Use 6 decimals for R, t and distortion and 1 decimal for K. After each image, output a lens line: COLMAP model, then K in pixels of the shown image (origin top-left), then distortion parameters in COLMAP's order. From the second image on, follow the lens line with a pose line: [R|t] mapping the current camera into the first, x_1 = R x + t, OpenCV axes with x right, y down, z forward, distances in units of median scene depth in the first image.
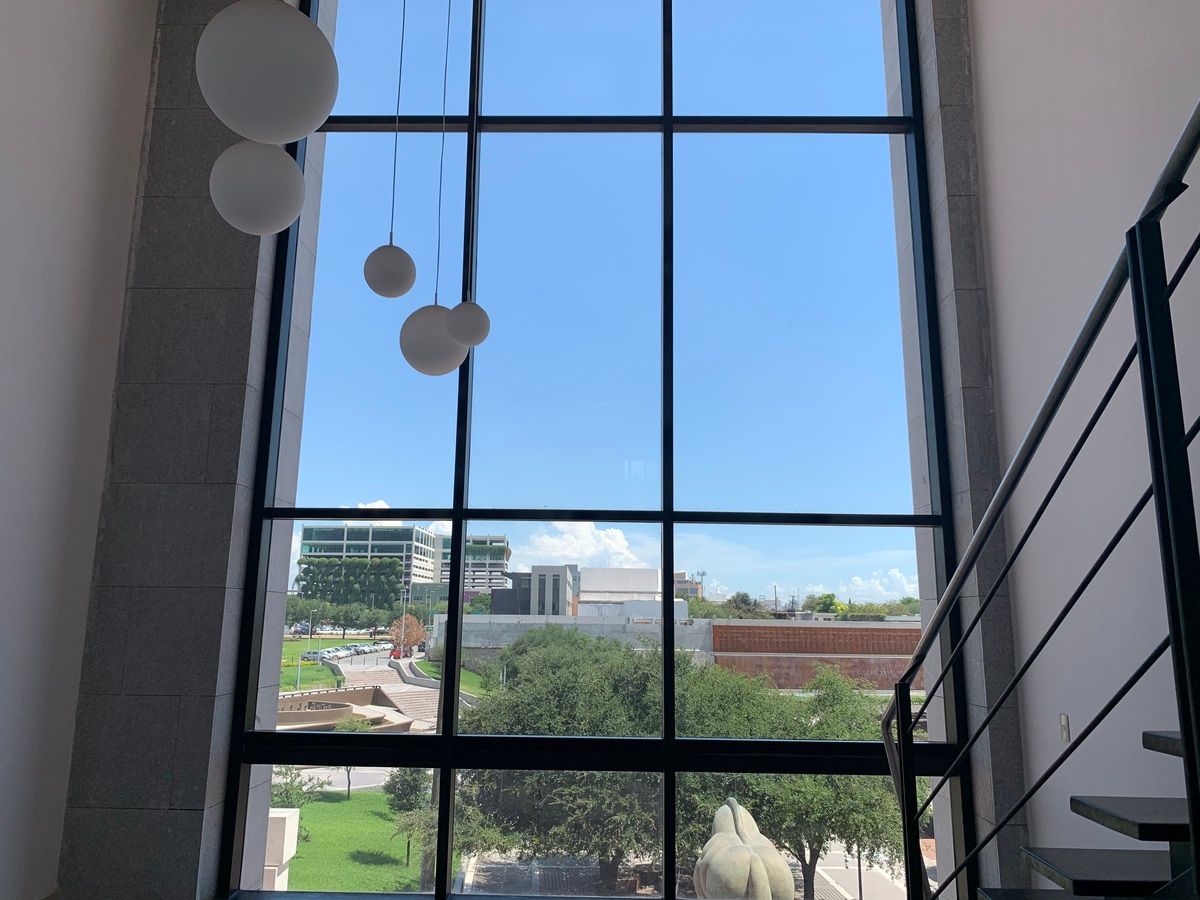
lens RADIAL K [[911.7, 0, 600.0], [0, 911.7, 450.0], [0, 0, 1]] dist [-0.006084, -0.004116]
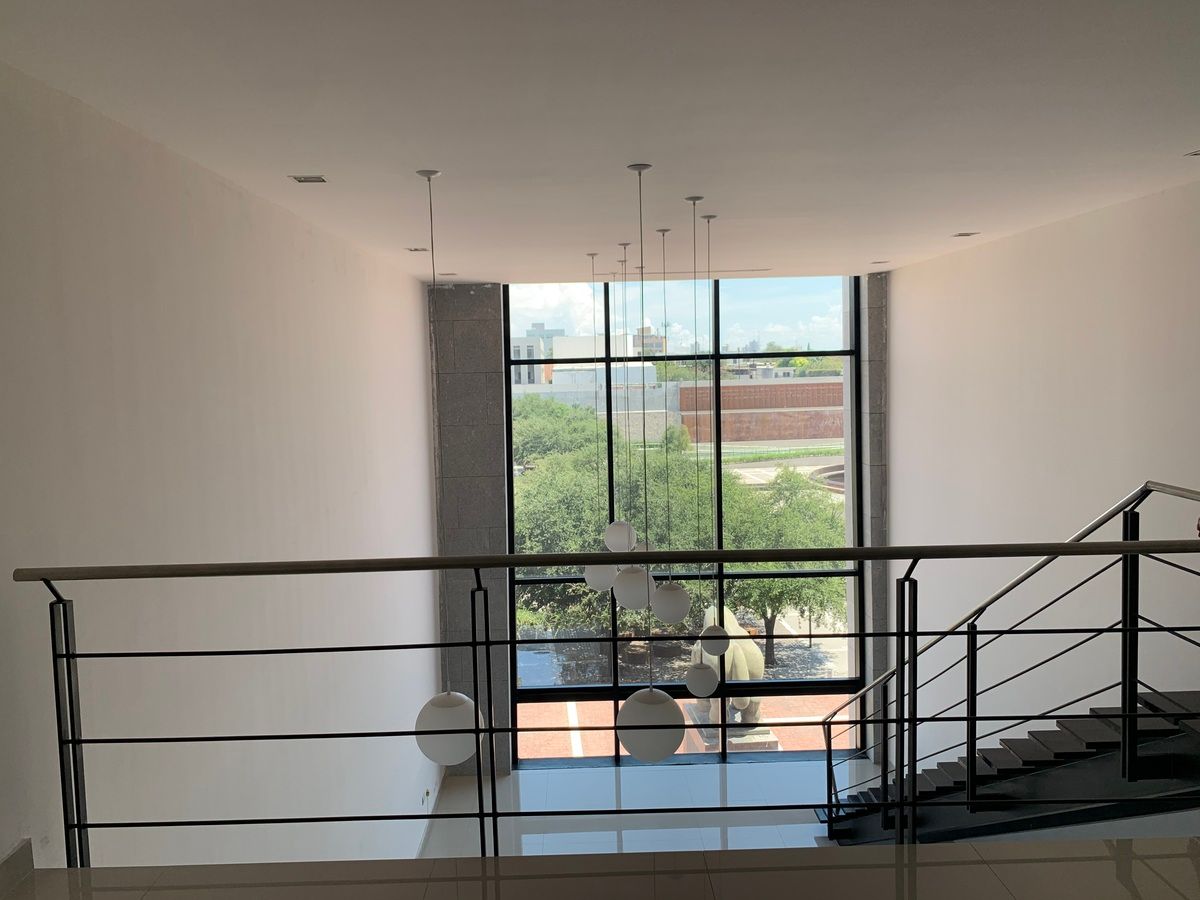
lens RADIAL K [[904.4, 0, 581.1], [0, 904.4, 453.0], [0, 0, 1]] dist [-0.001696, -0.001517]
pose [[0.998995, -0.042173, 0.015163, -0.042069], [0.036307, 0.959936, 0.277856, -0.126745], [-0.026274, -0.277026, 0.960503, -0.137737]]
